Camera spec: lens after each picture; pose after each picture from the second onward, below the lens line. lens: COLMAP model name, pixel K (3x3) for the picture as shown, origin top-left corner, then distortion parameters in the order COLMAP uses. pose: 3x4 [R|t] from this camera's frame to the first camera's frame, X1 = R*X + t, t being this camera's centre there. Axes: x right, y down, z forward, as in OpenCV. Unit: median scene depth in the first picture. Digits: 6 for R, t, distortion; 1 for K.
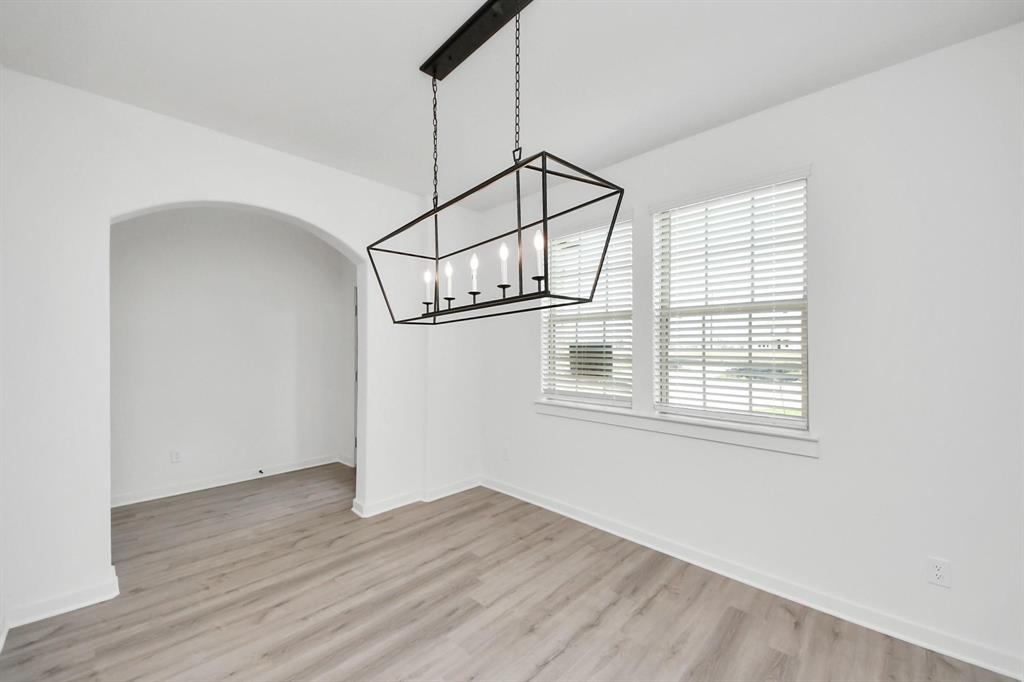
lens RADIAL K [[380.0, 0, 520.7], [0, 380.0, 348.5], [0, 0, 1]] dist [0.025471, -0.014757]
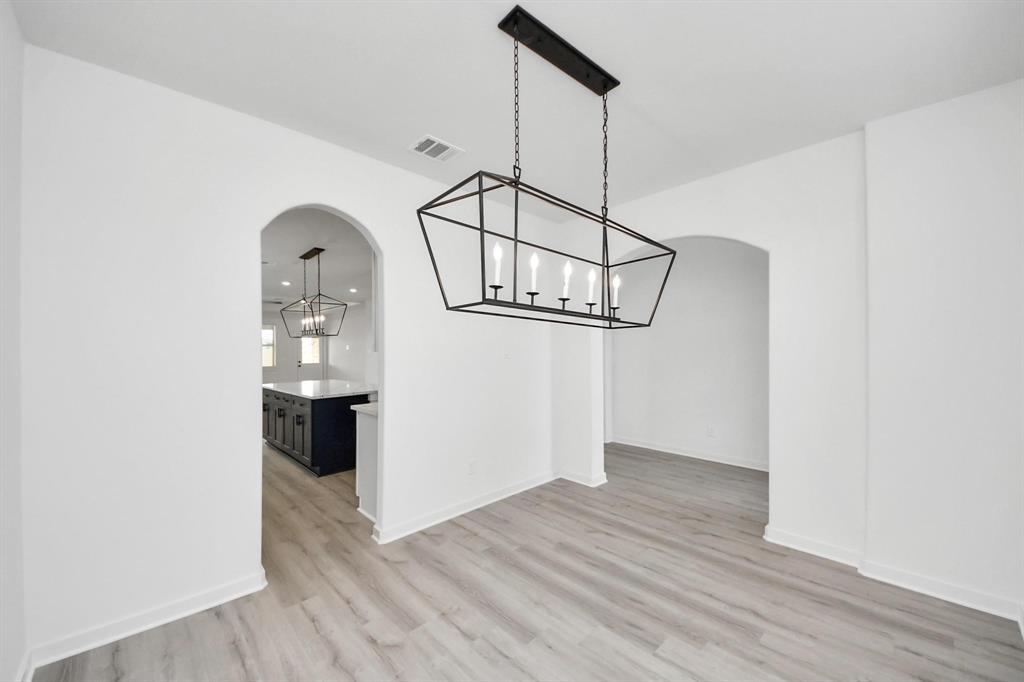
lens RADIAL K [[380.0, 0, 520.7], [0, 380.0, 348.5], [0, 0, 1]] dist [0.025471, -0.014757]
pose [[0.015652, 0.002342, -0.999875, 0.577007], [-0.001990, 0.999995, 0.002311, 0.009252], [0.999876, 0.001954, 0.015656, 0.544918]]
